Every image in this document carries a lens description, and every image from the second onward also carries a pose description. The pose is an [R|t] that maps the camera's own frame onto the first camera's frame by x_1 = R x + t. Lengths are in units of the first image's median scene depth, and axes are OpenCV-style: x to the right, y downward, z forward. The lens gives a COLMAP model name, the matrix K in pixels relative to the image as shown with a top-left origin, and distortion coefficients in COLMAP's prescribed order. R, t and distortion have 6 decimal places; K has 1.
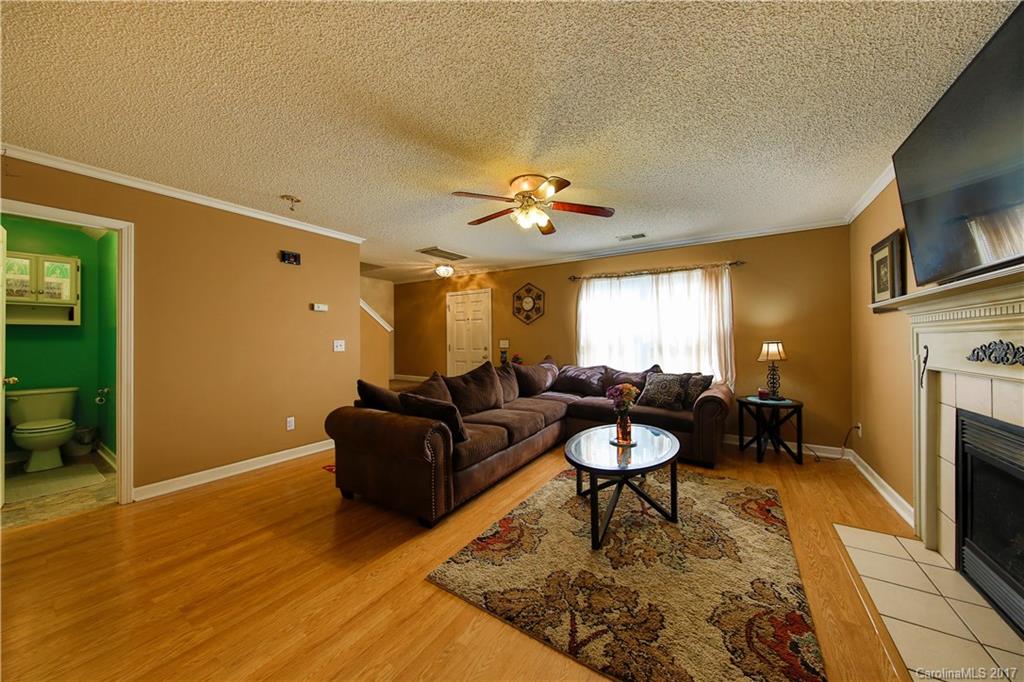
lens RADIAL K [[340.1, 0, 517.8], [0, 340.1, 336.1], [0, 0, 1]] dist [0.000773, -0.003530]
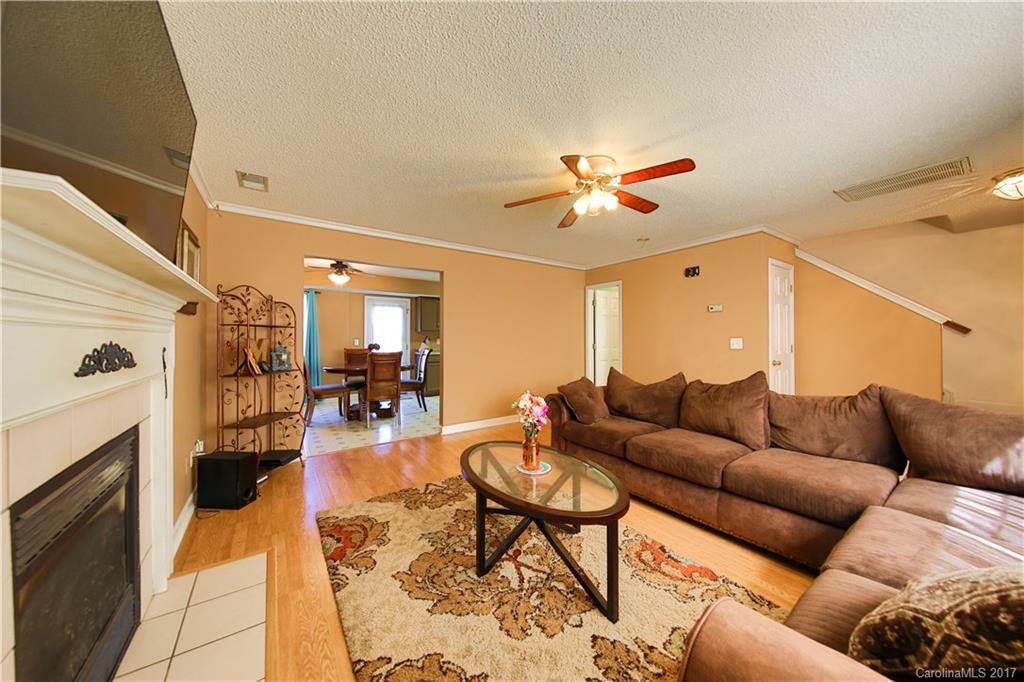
lens RADIAL K [[340.1, 0, 517.8], [0, 340.1, 336.1], [0, 0, 1]] dist [0.000773, -0.003530]
pose [[-0.365447, -0.002617, -0.930829, 1.588762], [0.009295, 0.999936, -0.006461, 0.017286], [0.930786, -0.011013, -0.365399, 1.890435]]
